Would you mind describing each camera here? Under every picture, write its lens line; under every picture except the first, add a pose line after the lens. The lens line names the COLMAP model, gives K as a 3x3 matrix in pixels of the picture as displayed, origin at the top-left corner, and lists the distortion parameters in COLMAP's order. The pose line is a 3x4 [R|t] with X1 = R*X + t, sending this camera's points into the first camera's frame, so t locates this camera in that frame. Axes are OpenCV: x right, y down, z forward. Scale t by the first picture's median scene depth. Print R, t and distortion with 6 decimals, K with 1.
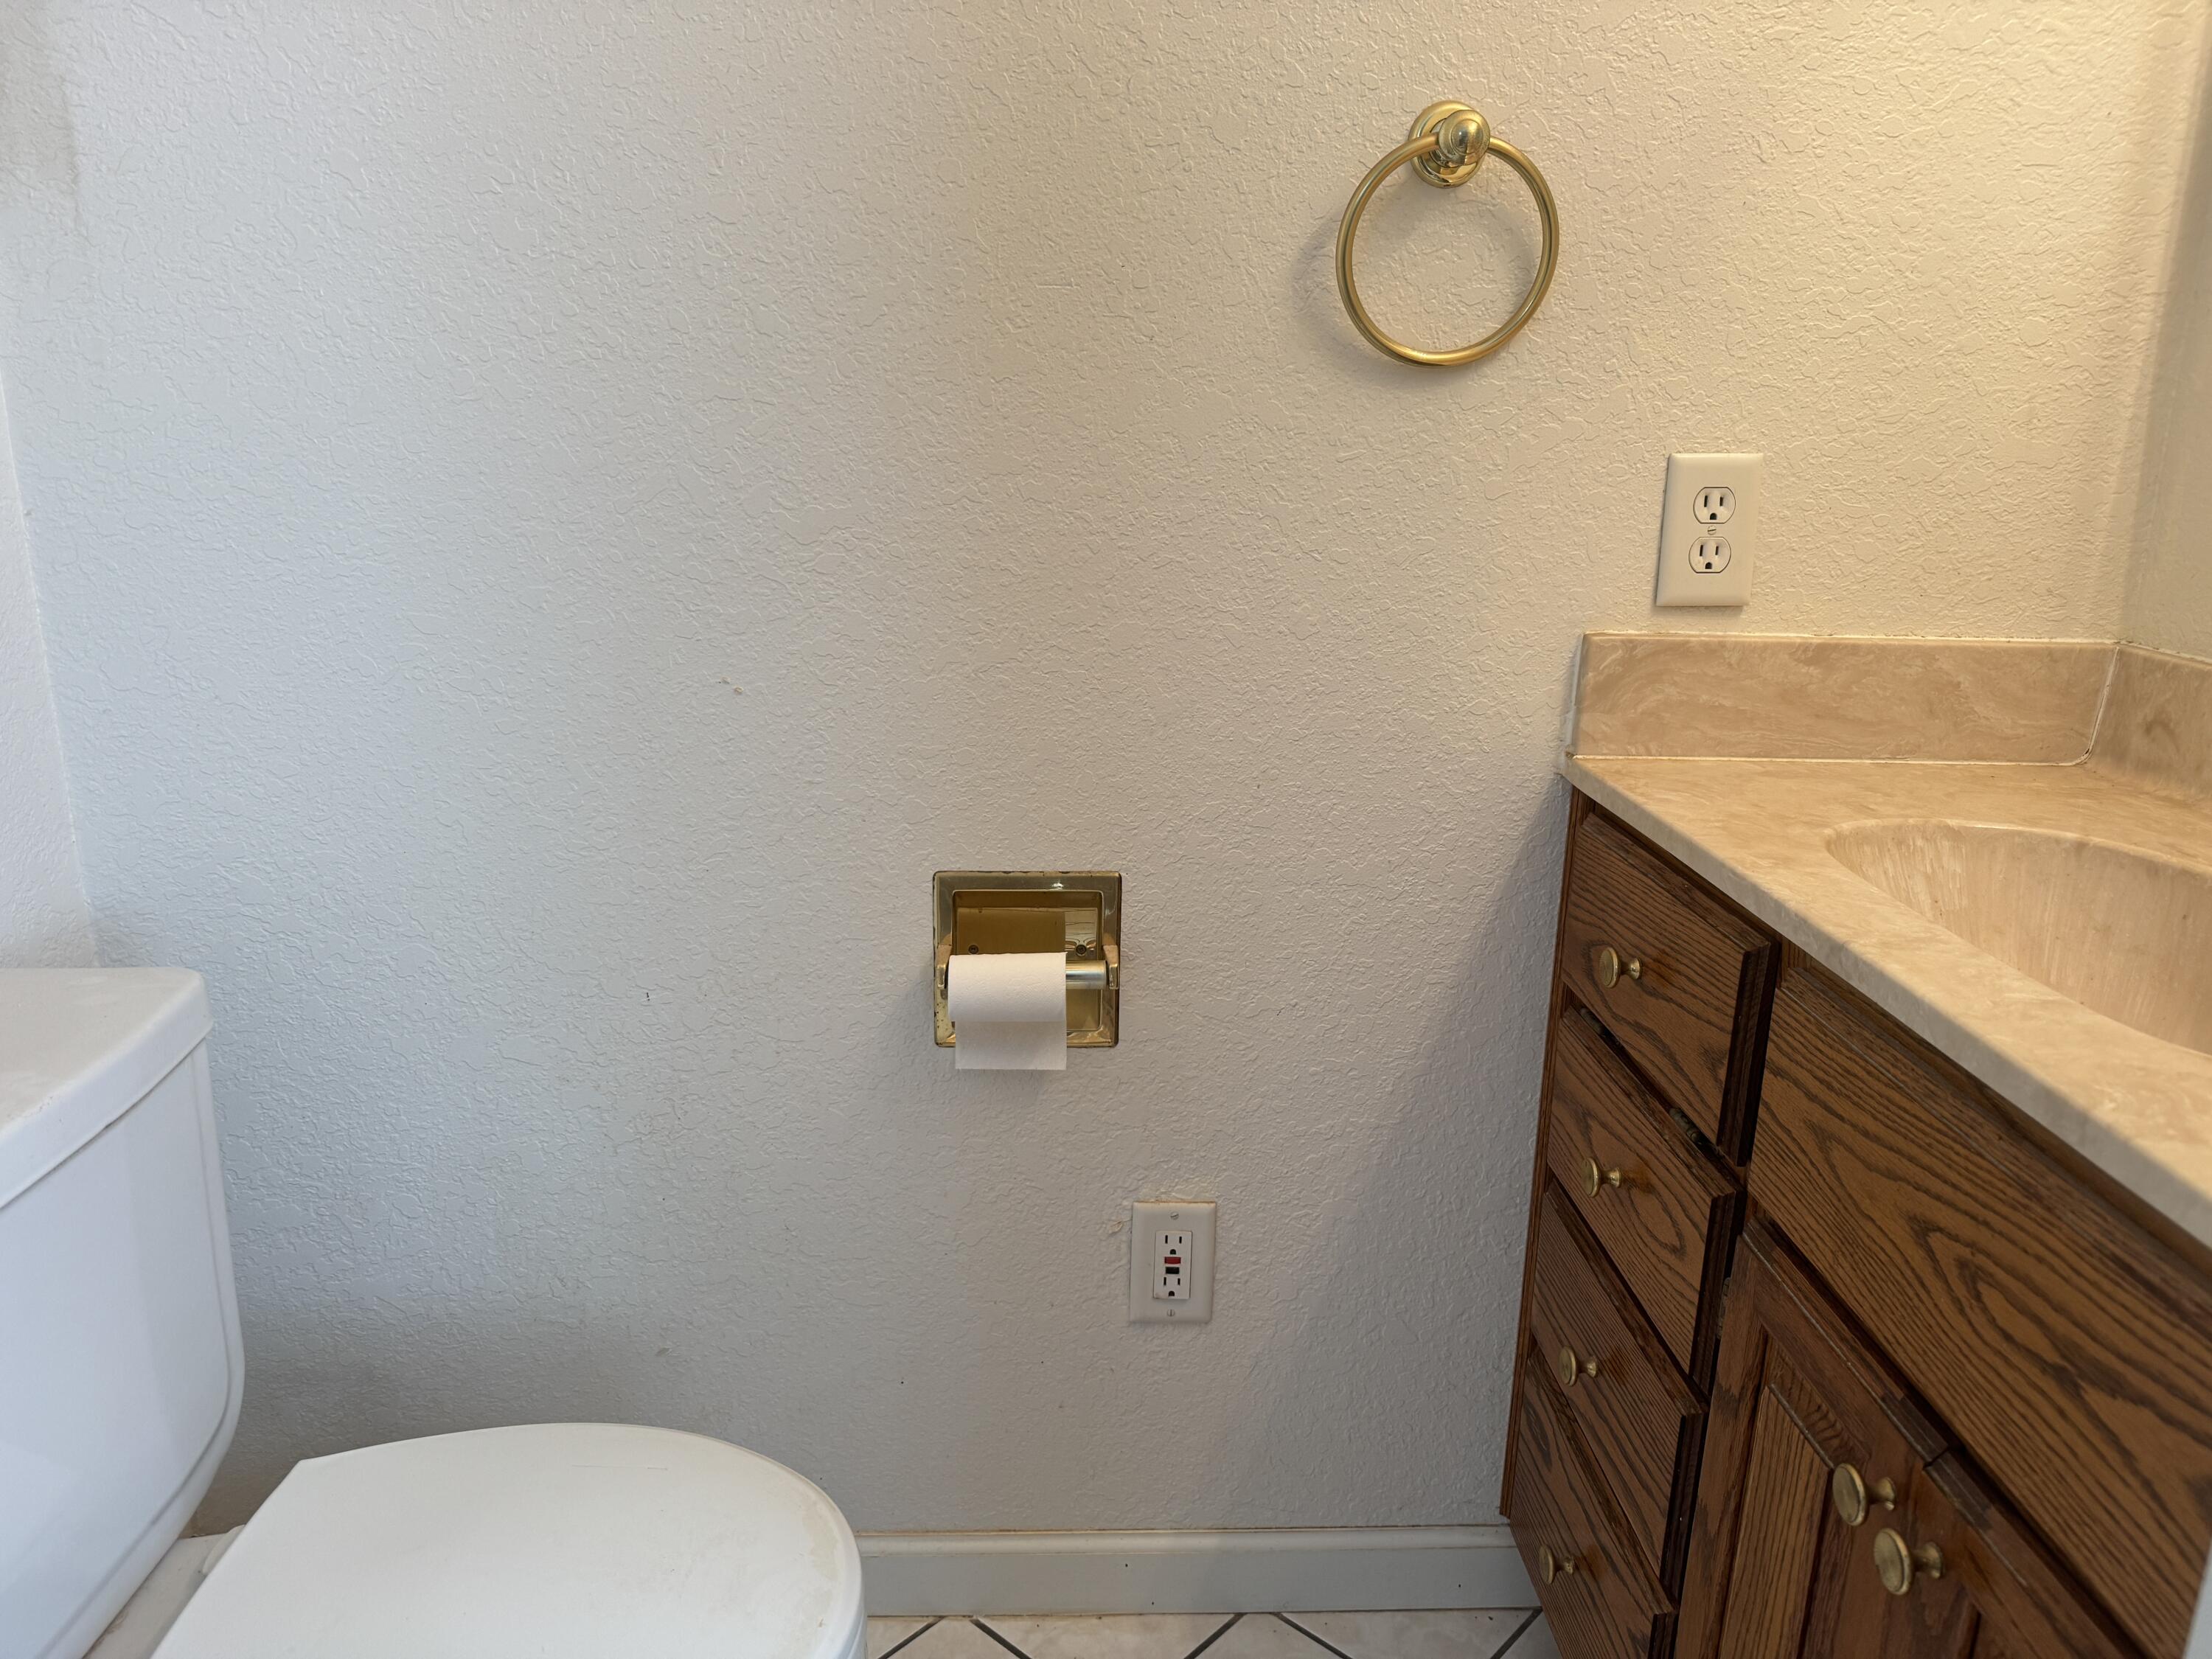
lens RADIAL K [[1555.8, 0, 1087.5], [0, 1555.8, 825.0], [0, 0, 1]] dist [0.069885, -0.090937]
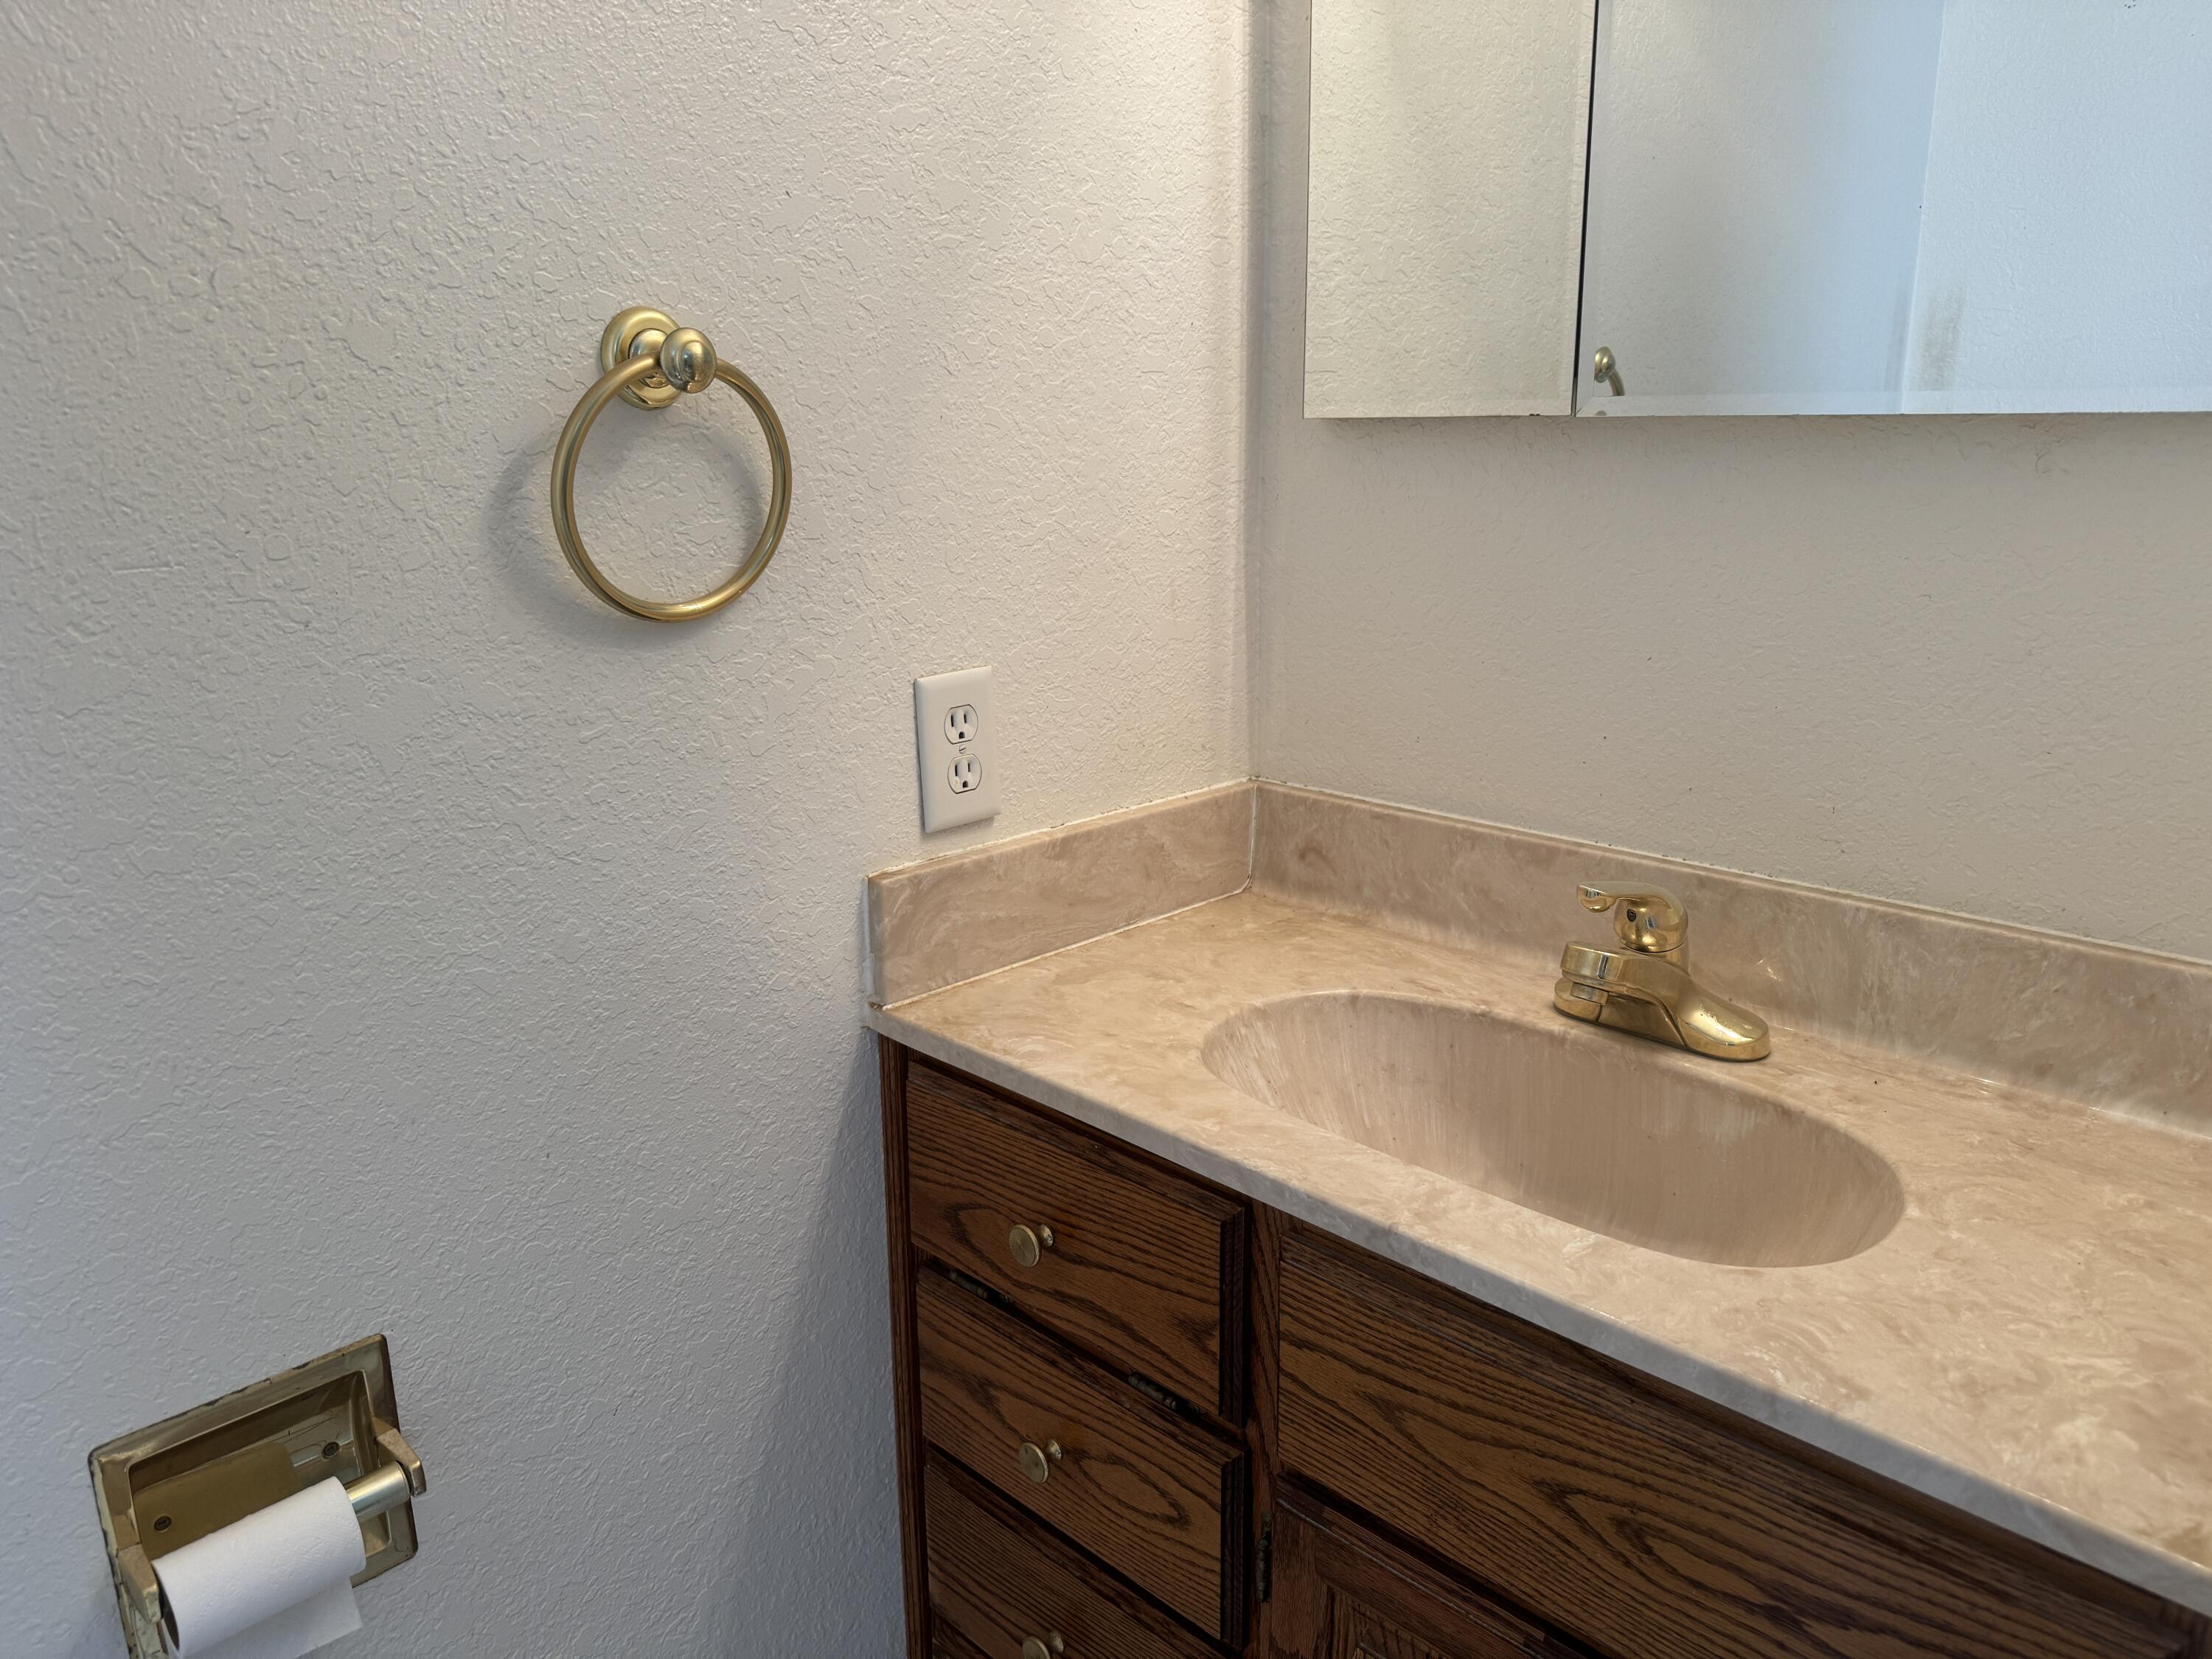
lens RADIAL K [[1555.8, 0, 979.3], [0, 1555.8, 782.3], [0, 0, 1]] dist [0.069885, -0.090937]
pose [[0.730710, -0.205339, 0.651075, -0.221426], [0.206982, 0.975440, 0.075340, -0.239146], [-0.650555, 0.079709, 0.755265, 0.279188]]
